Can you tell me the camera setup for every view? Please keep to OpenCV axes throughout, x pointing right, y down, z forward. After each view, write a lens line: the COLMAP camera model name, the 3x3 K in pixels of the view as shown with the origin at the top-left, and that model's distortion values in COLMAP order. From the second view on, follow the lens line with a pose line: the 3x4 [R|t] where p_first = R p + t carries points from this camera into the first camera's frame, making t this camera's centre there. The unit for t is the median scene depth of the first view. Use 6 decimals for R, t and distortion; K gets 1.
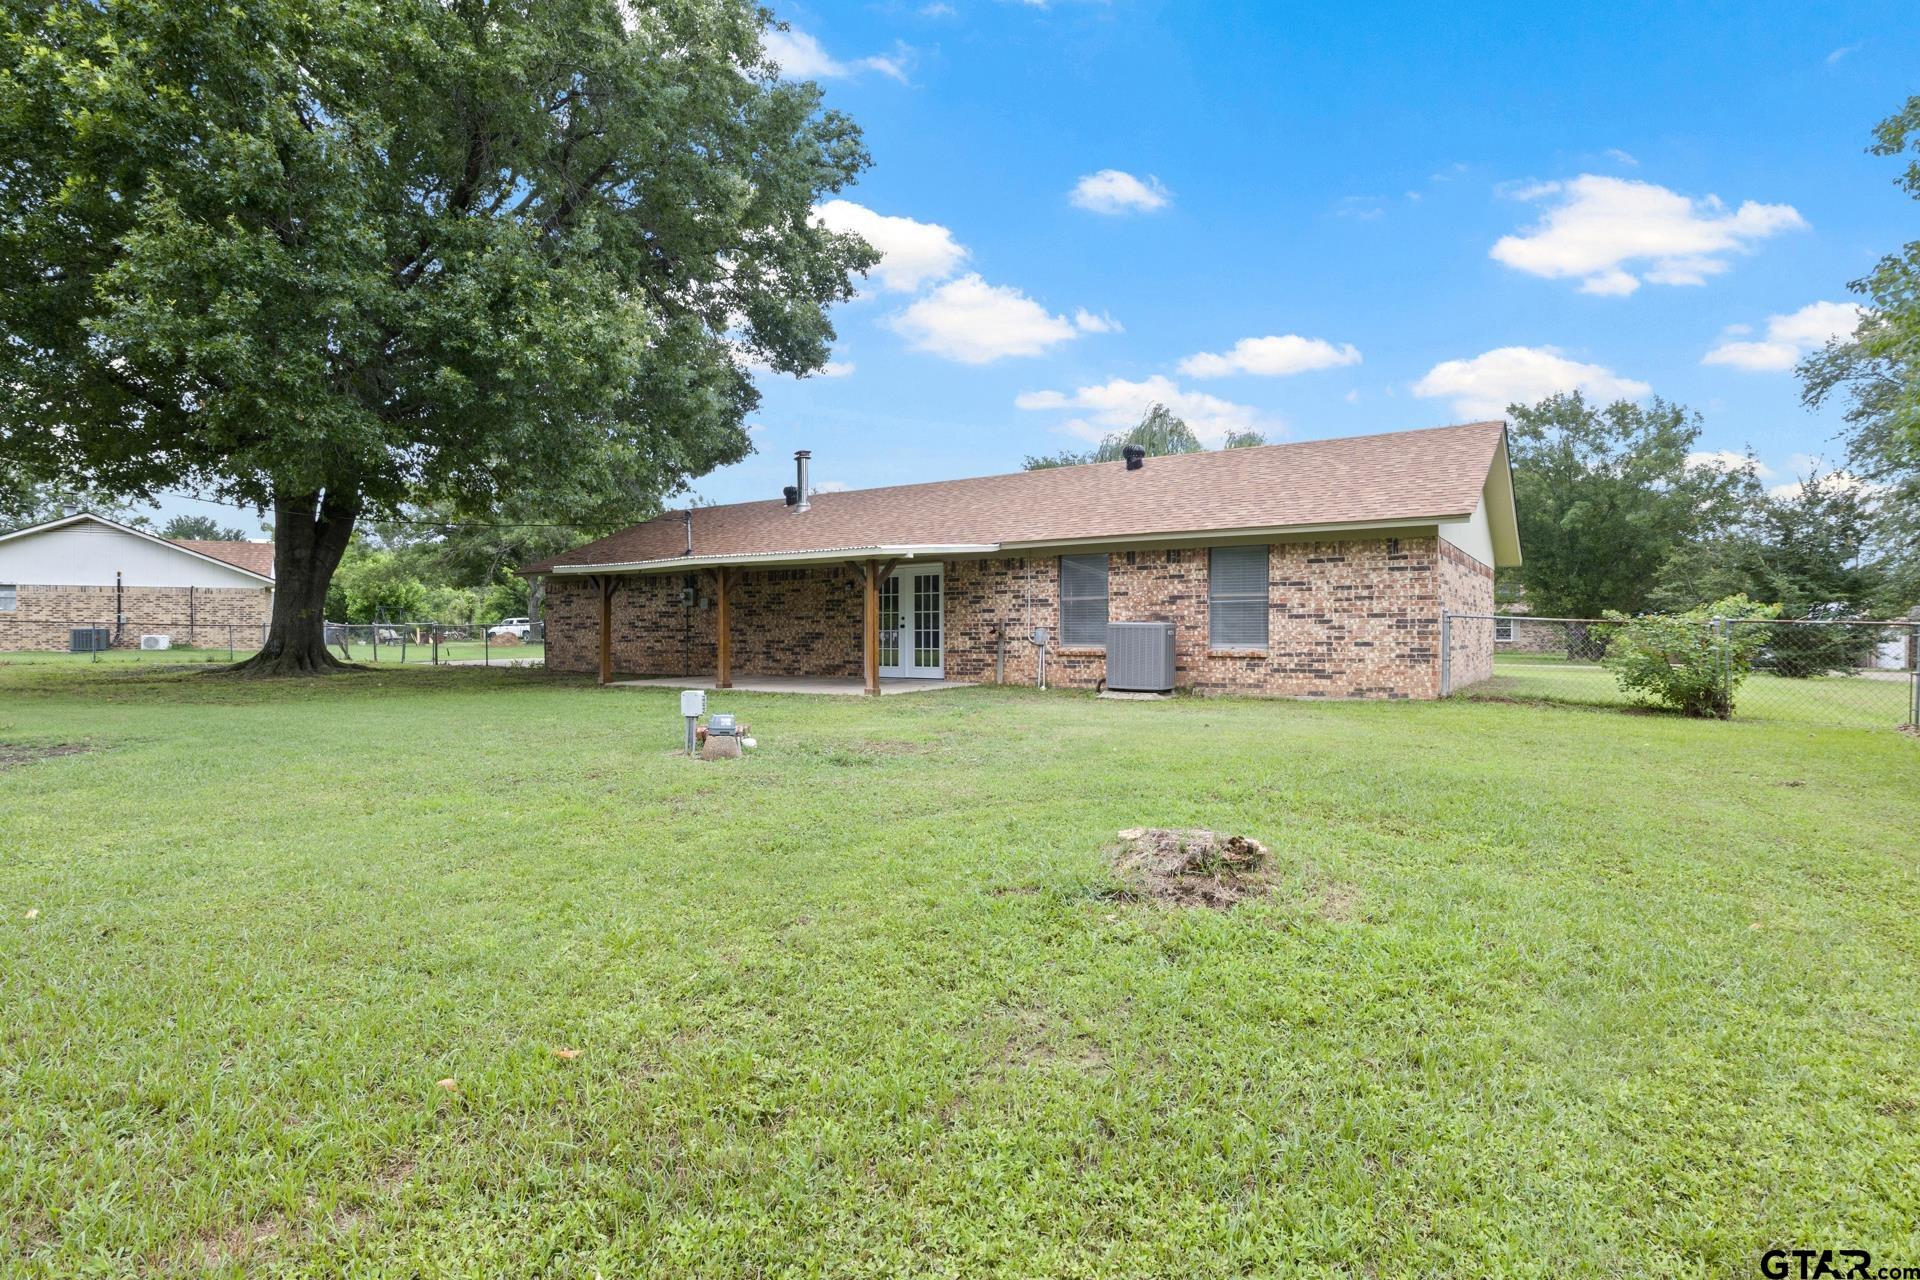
lens RADIAL K [[968.7, 0, 960.5], [0, 968.7, 639.9], [0, 0, 1]] dist [-0.004891, -0.002274]
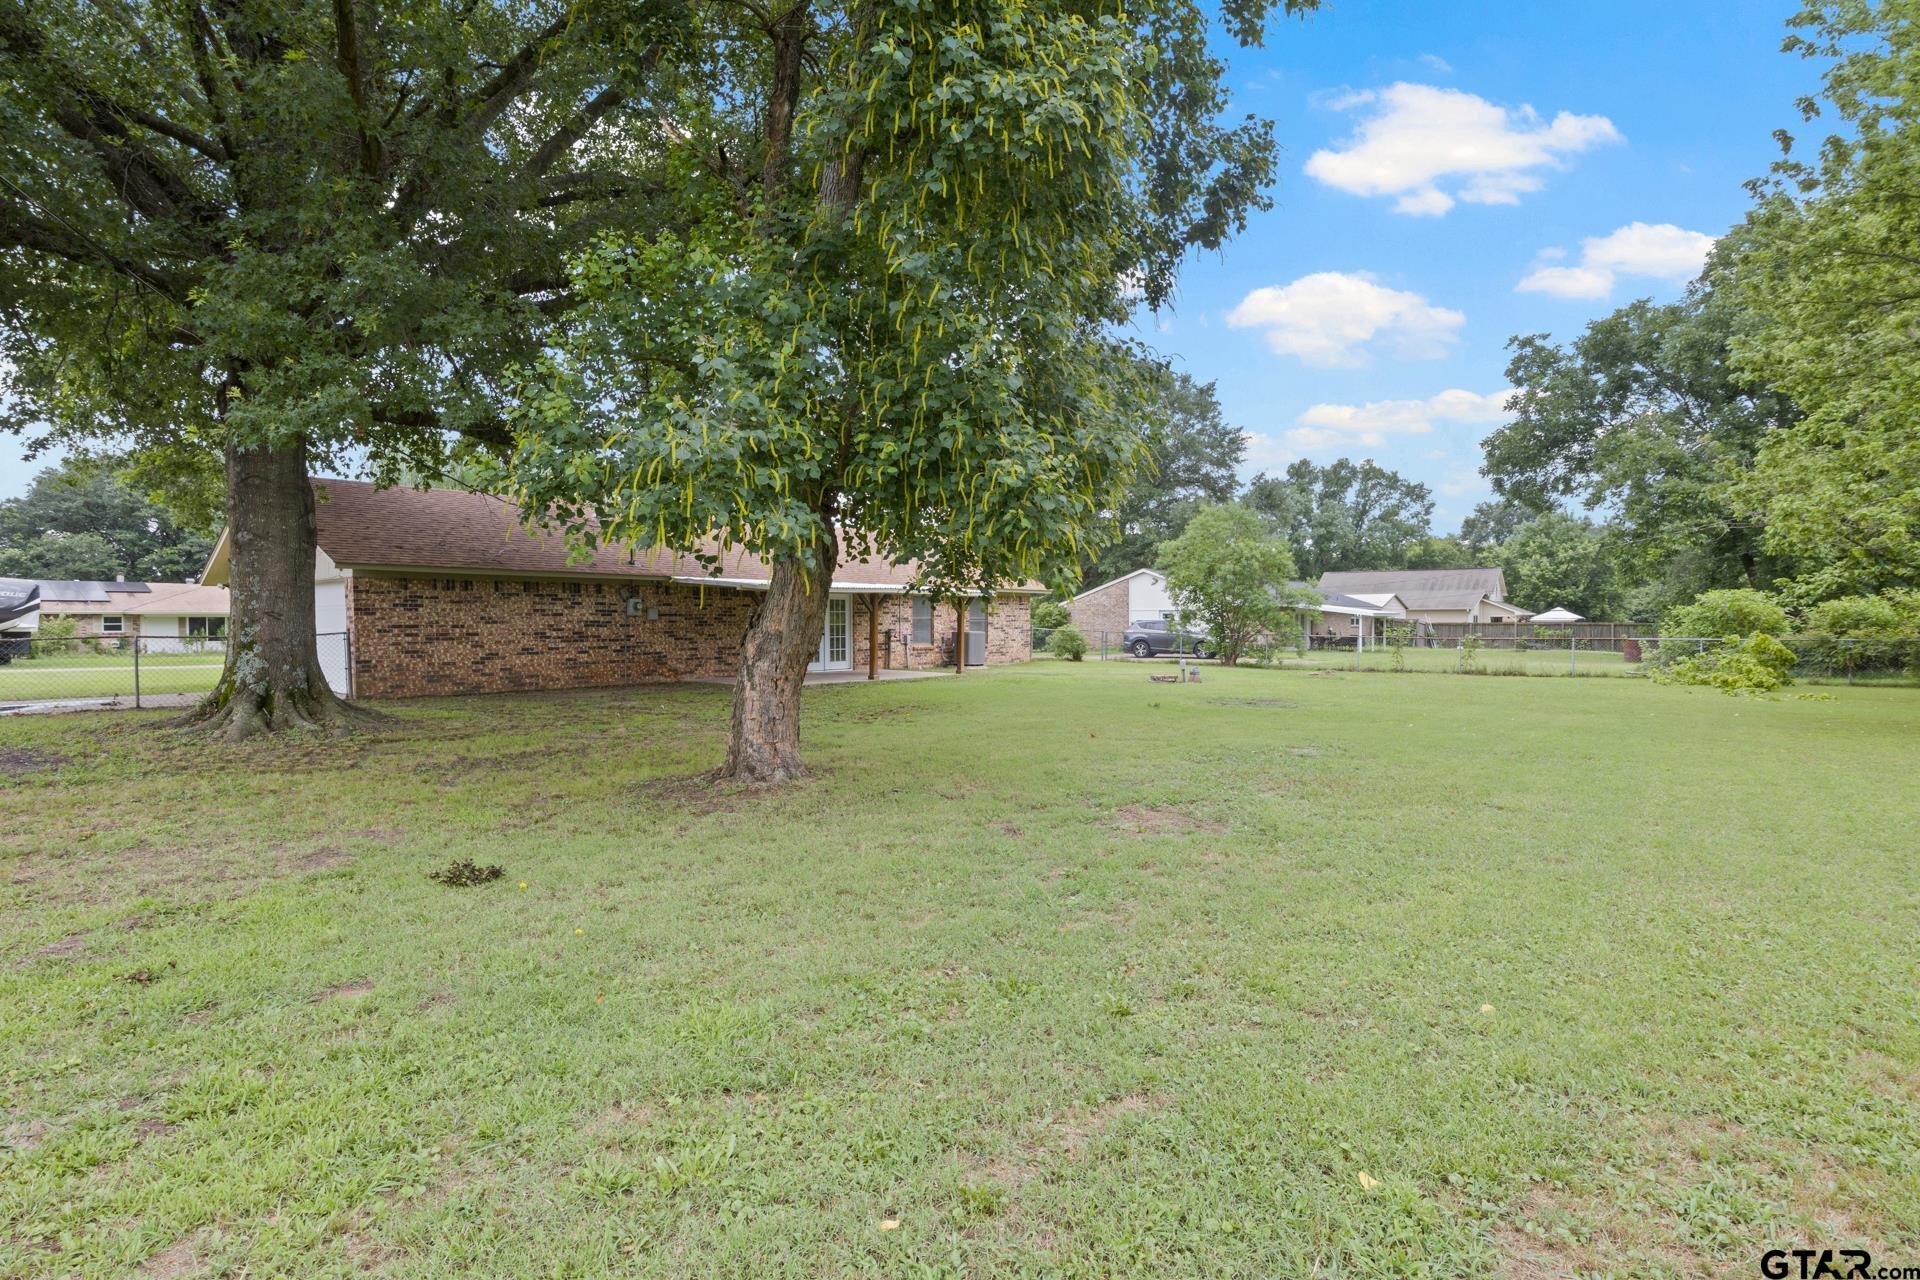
lens RADIAL K [[968.7, 0, 964.4], [0, 968.7, 633.5], [0, 0, 1]] dist [-0.004891, -0.002274]
pose [[0.116136, -0.009297, 0.993190, -1.639589], [0.011335, 0.999903, 0.008034, -0.027038], [-0.993169, 0.010325, 0.116230, 0.707352]]
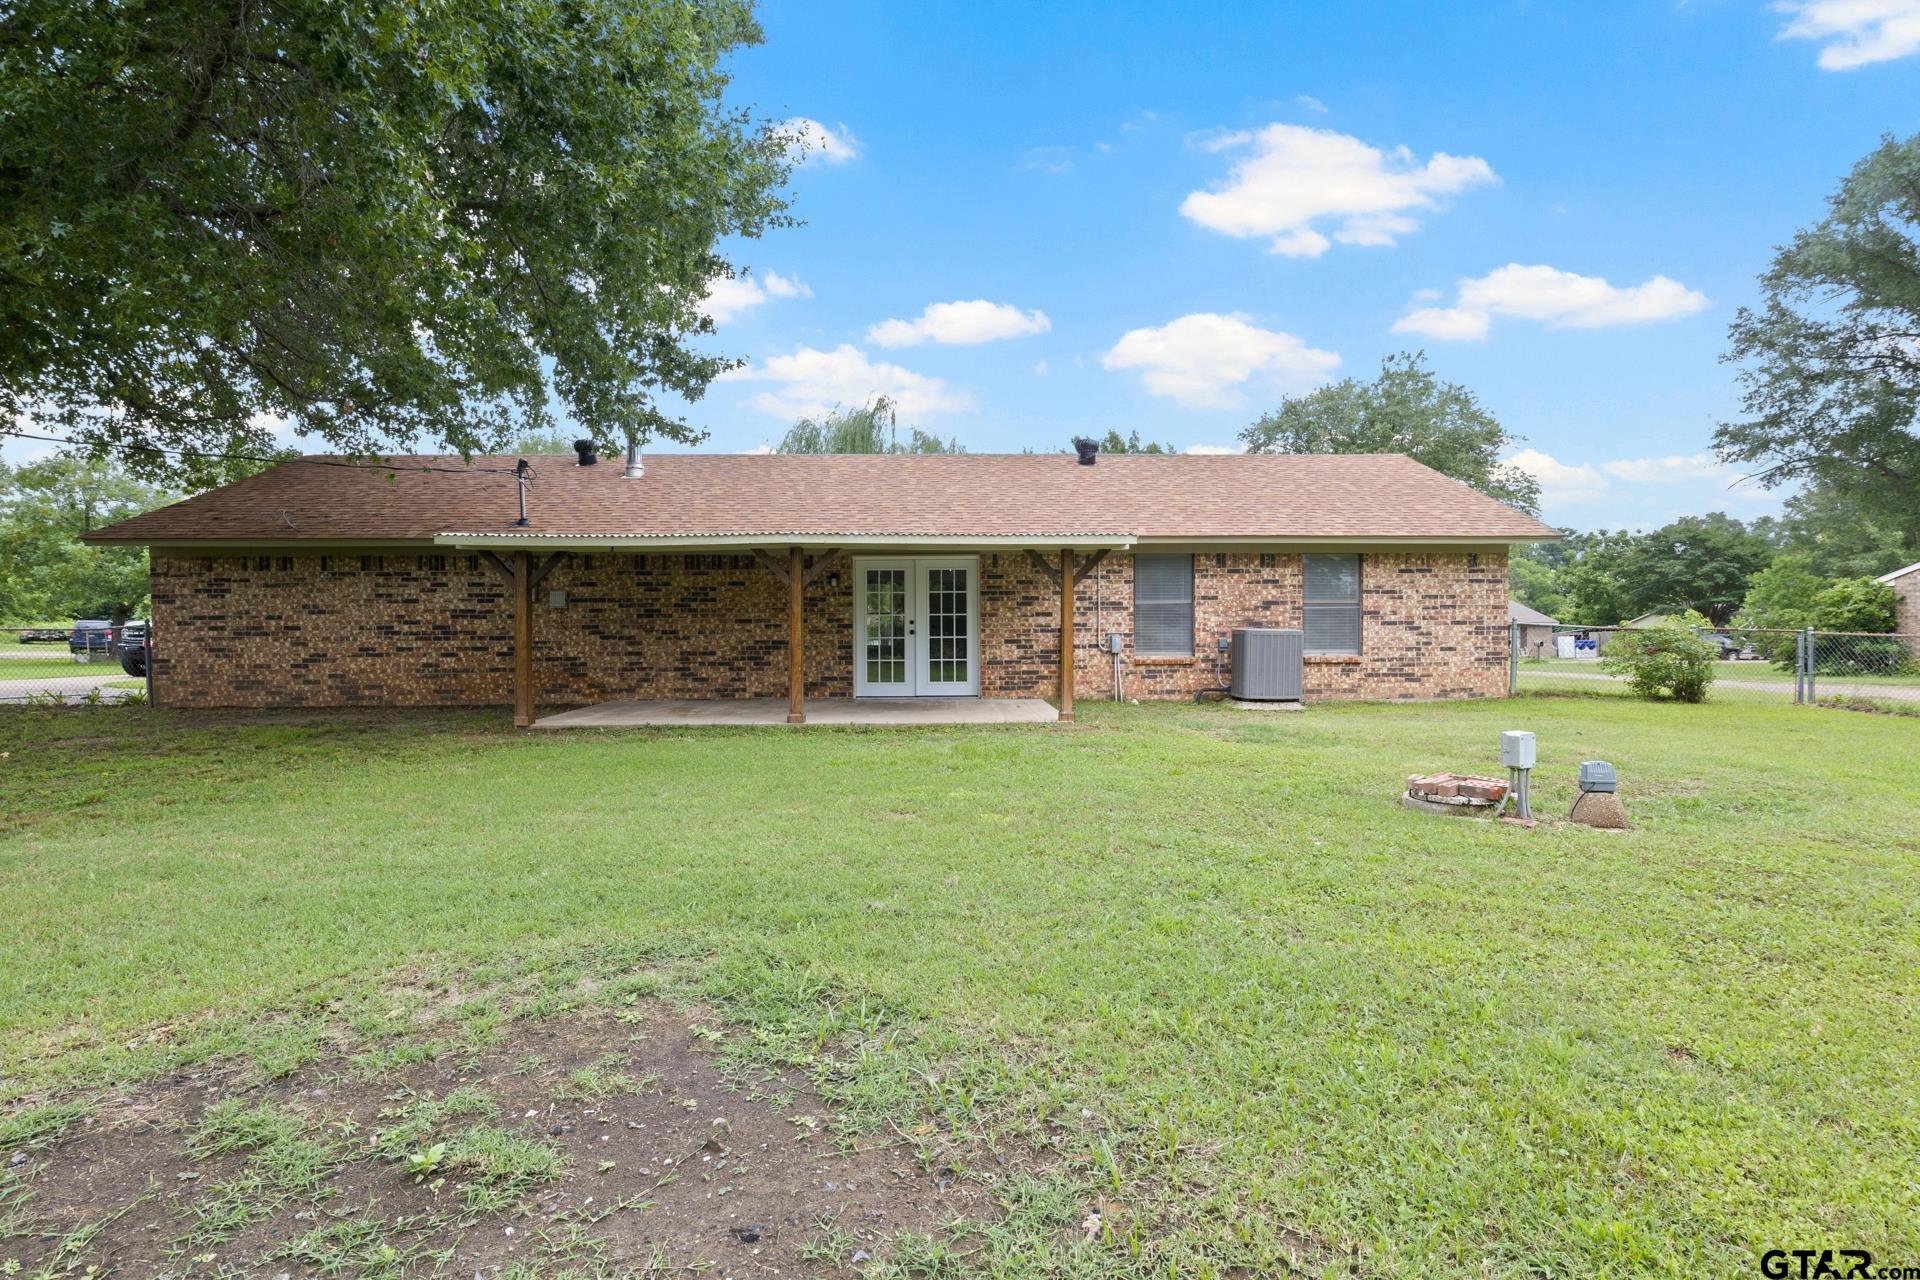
lens RADIAL K [[968.7, 0, 958.1], [0, 968.7, 631.3], [0, 0, 1]] dist [-0.004891, -0.002274]
pose [[0.813400, -0.004023, 0.581691, -0.560375], [0.007176, 0.999969, -0.003119, -0.013457], [-0.581661, 0.006712, 0.813404, 0.363769]]
